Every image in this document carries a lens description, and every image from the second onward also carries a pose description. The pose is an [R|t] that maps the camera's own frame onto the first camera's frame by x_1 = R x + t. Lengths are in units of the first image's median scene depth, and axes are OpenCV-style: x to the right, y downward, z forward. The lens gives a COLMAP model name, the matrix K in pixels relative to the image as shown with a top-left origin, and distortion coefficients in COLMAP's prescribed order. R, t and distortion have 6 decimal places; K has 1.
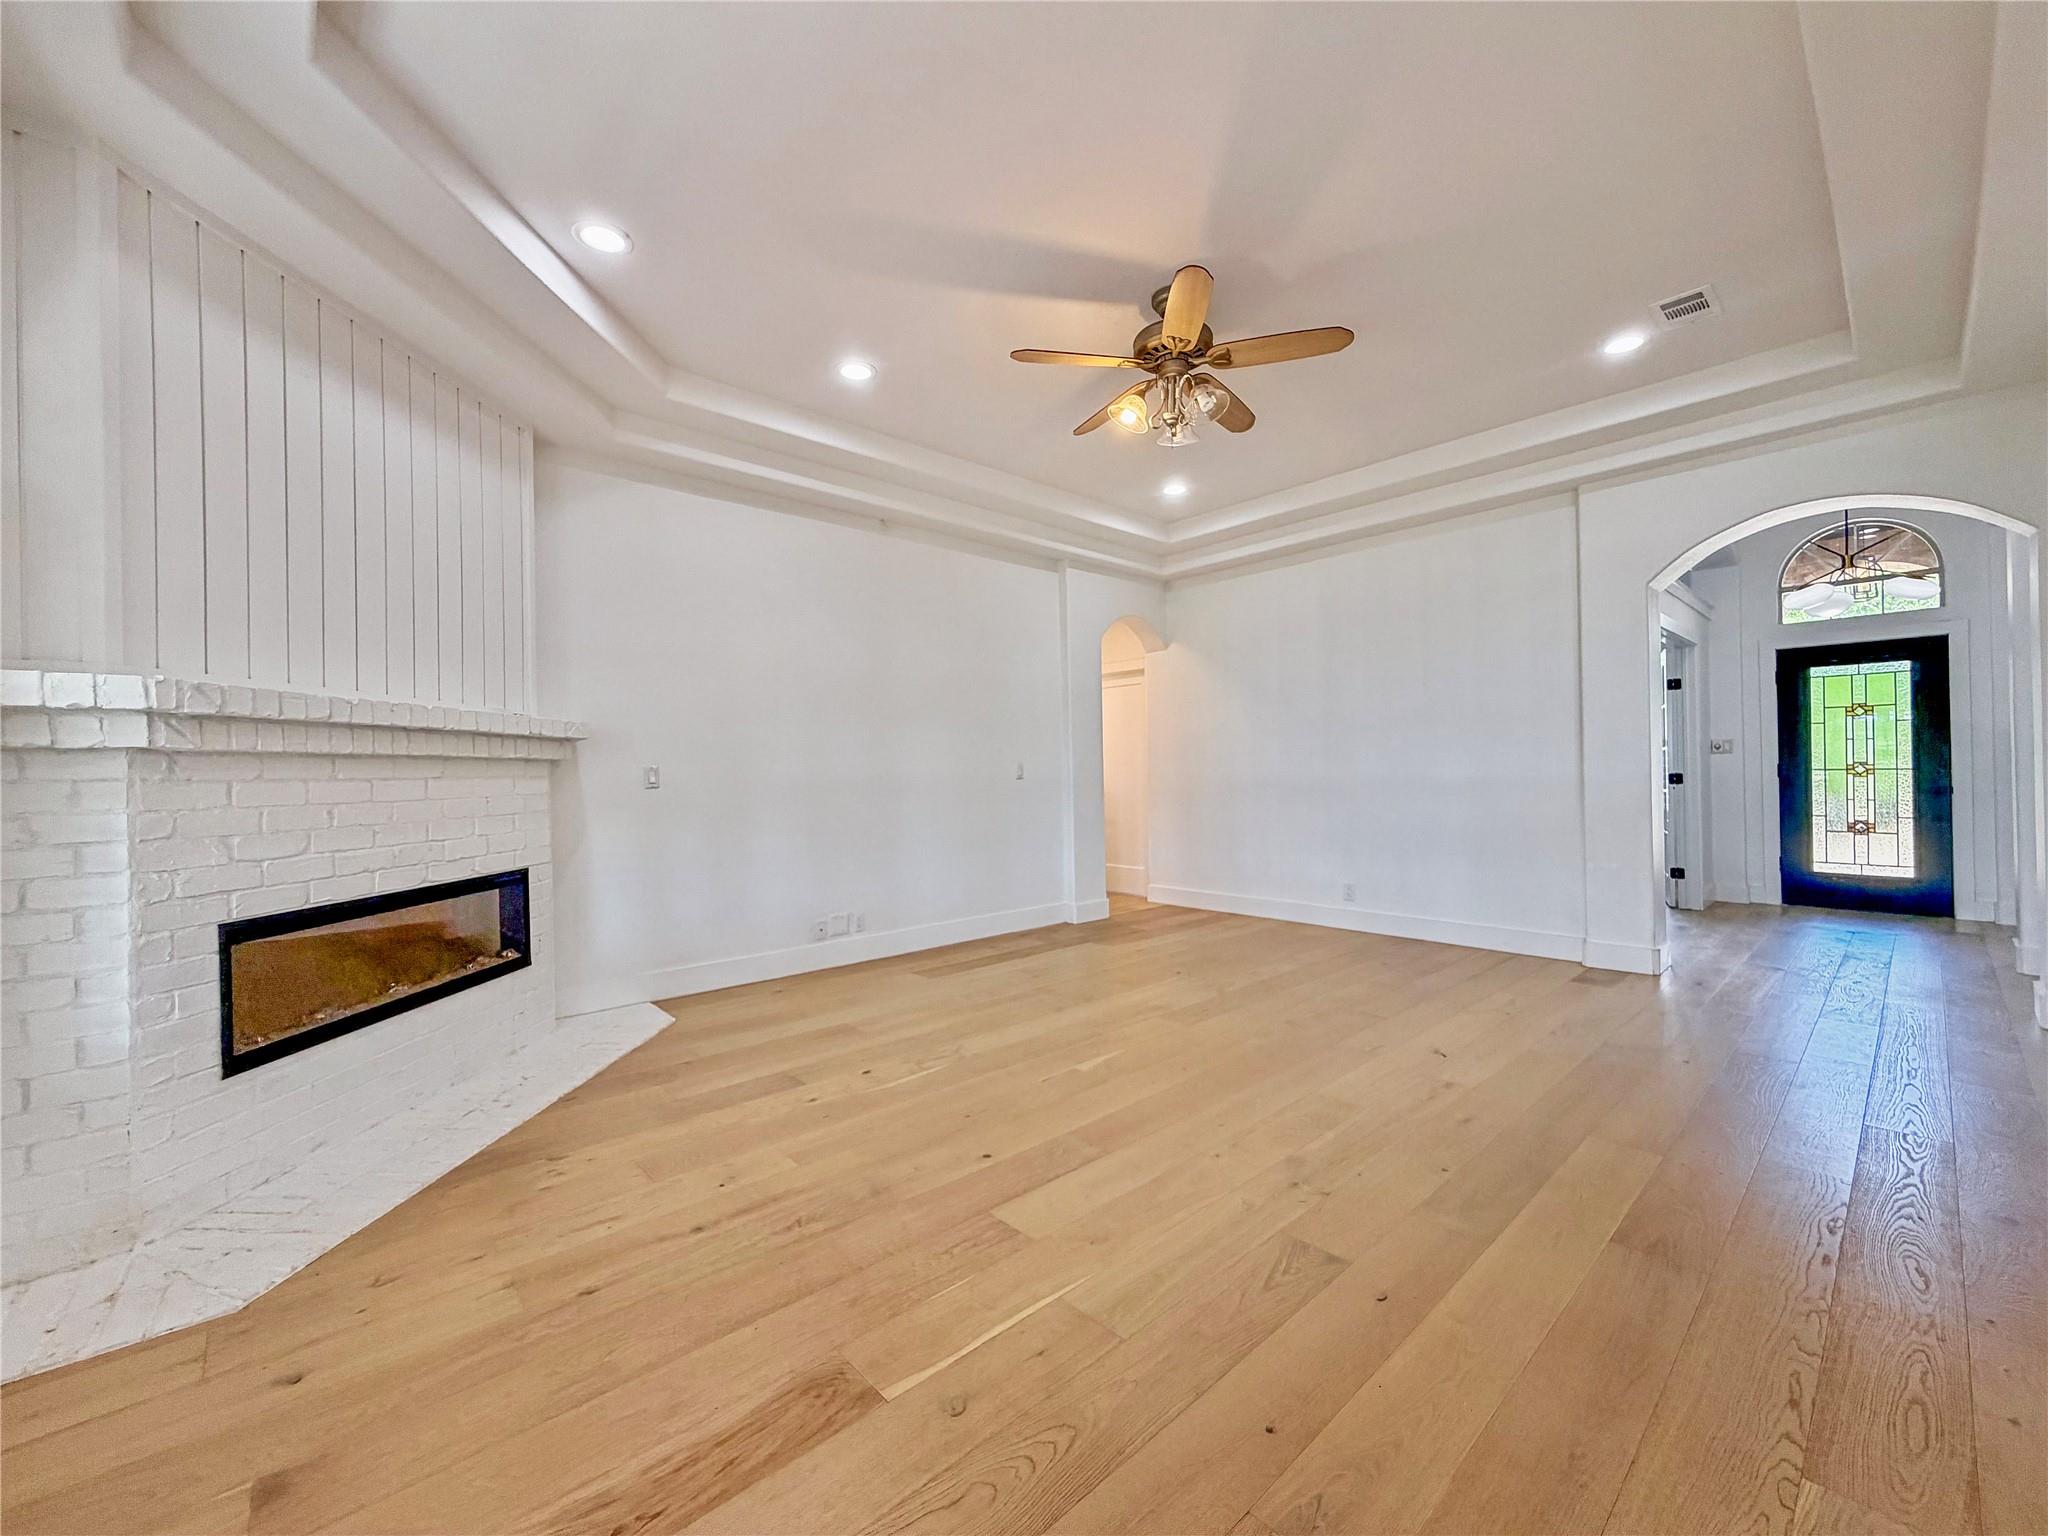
lens RADIAL K [[805.4, 0, 1022.5], [0, 805.4, 764.2], [0, 0, 1]] dist [0.003567, 0.000102]
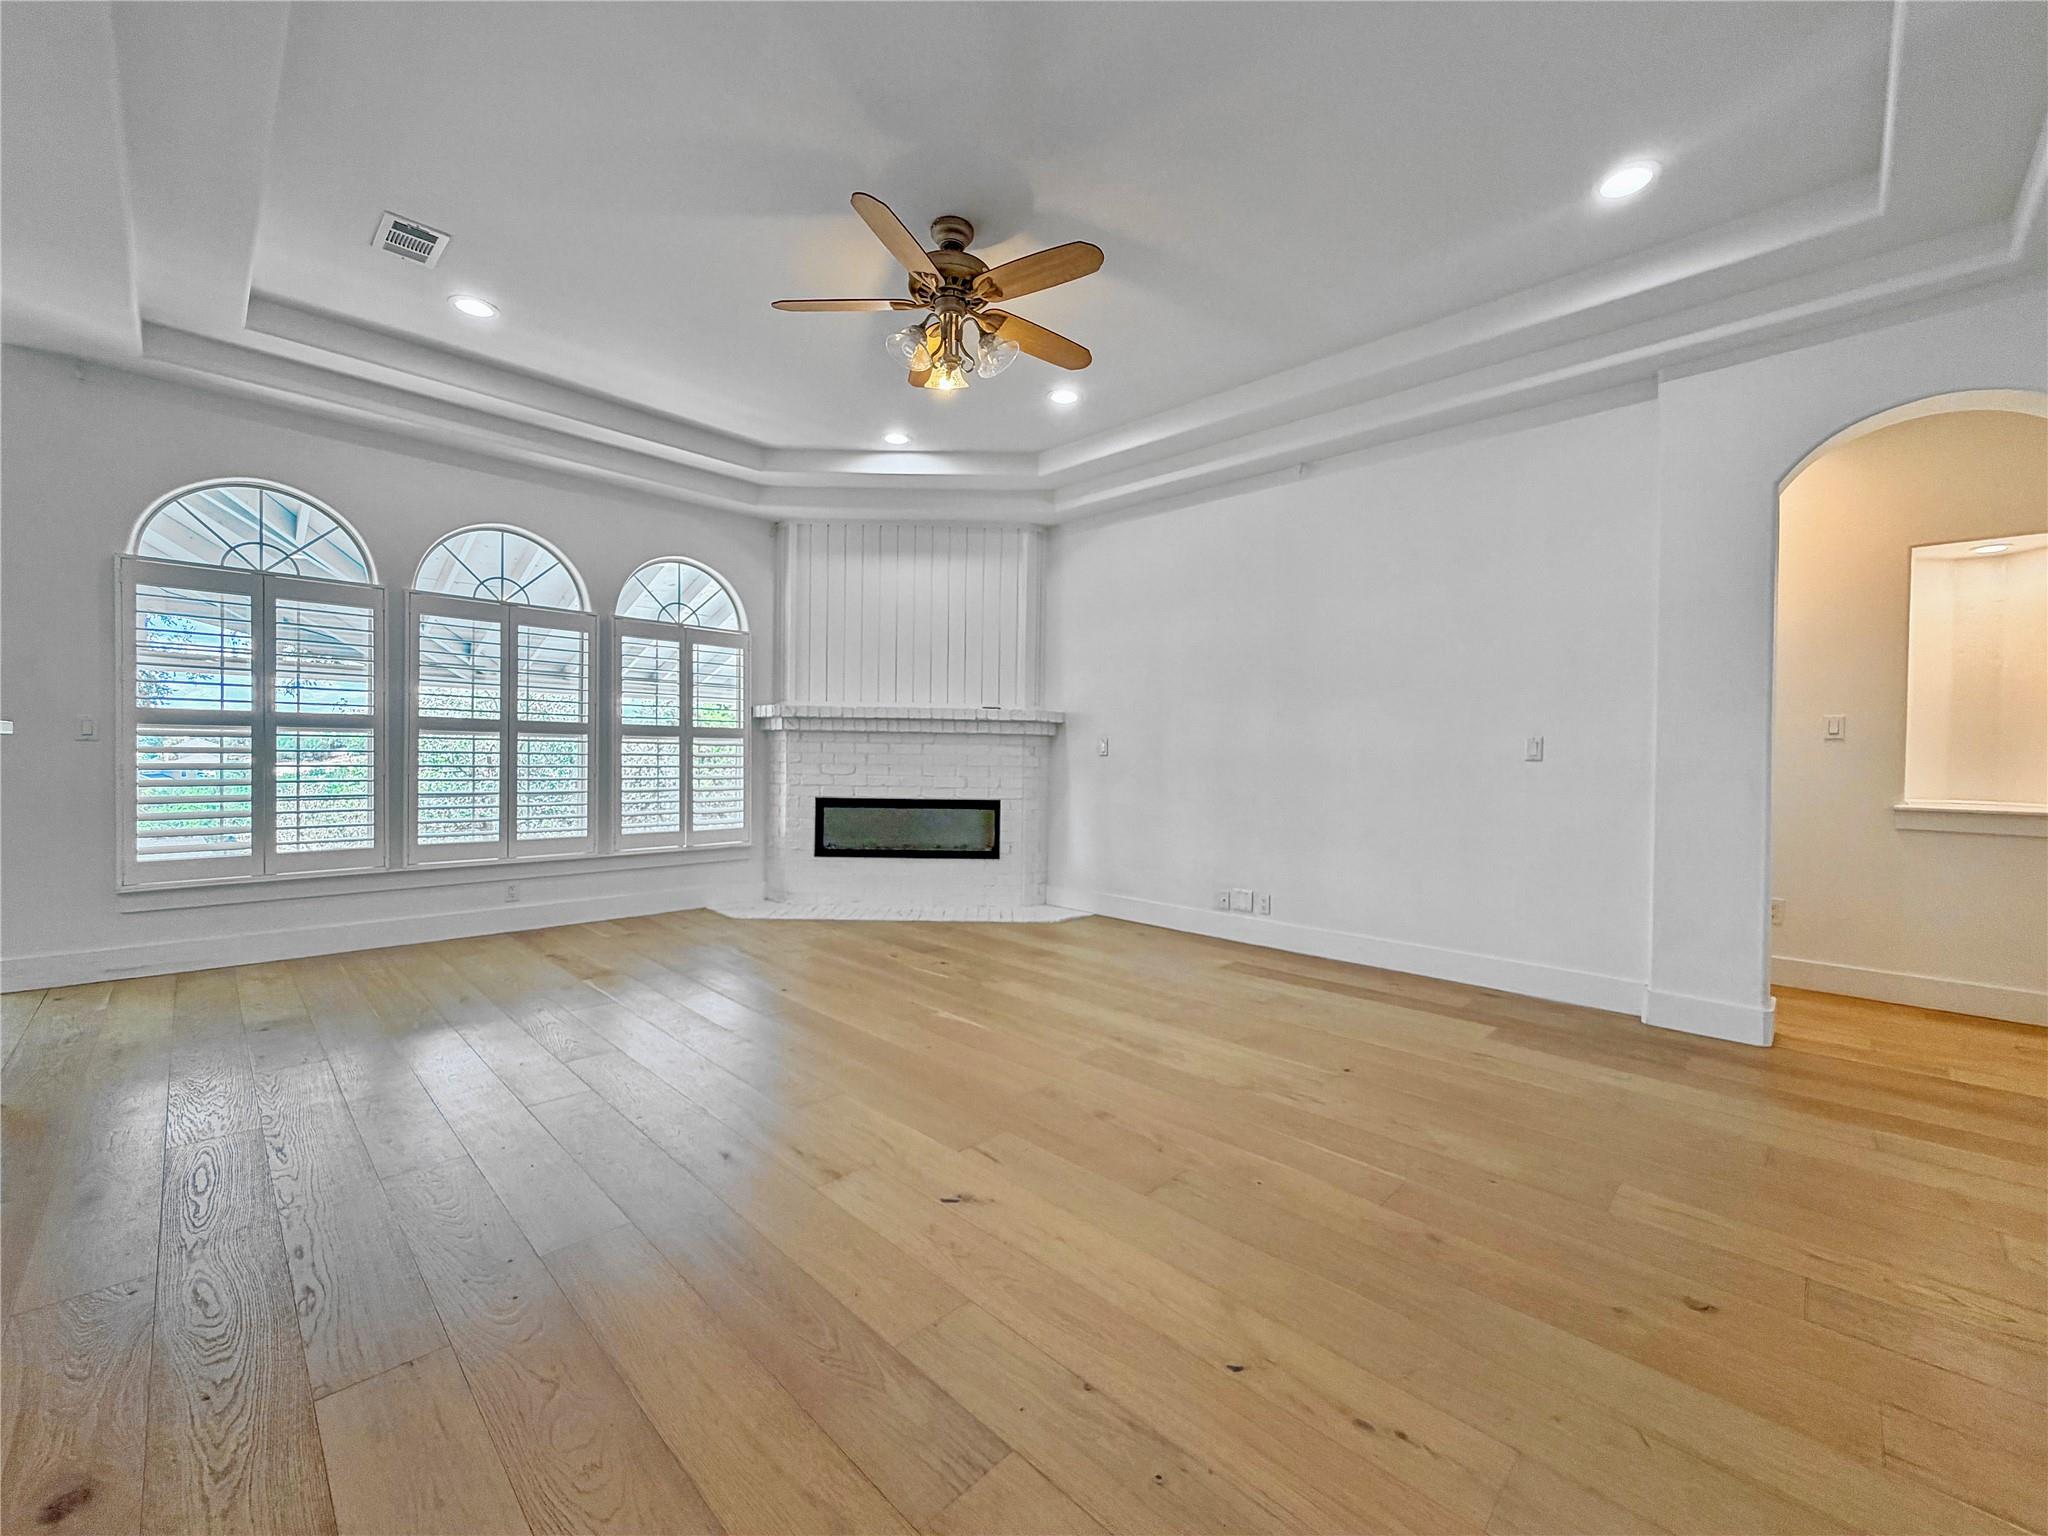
lens RADIAL K [[805.4, 0, 1019.6], [0, 805.4, 770.6], [0, 0, 1]] dist [0.003567, 0.000102]
pose [[0.069535, 0.032687, -0.997044, 1.124054], [-0.006957, 0.999455, 0.032281, 0.015743], [0.997555, 0.004692, 0.069724, 1.009460]]
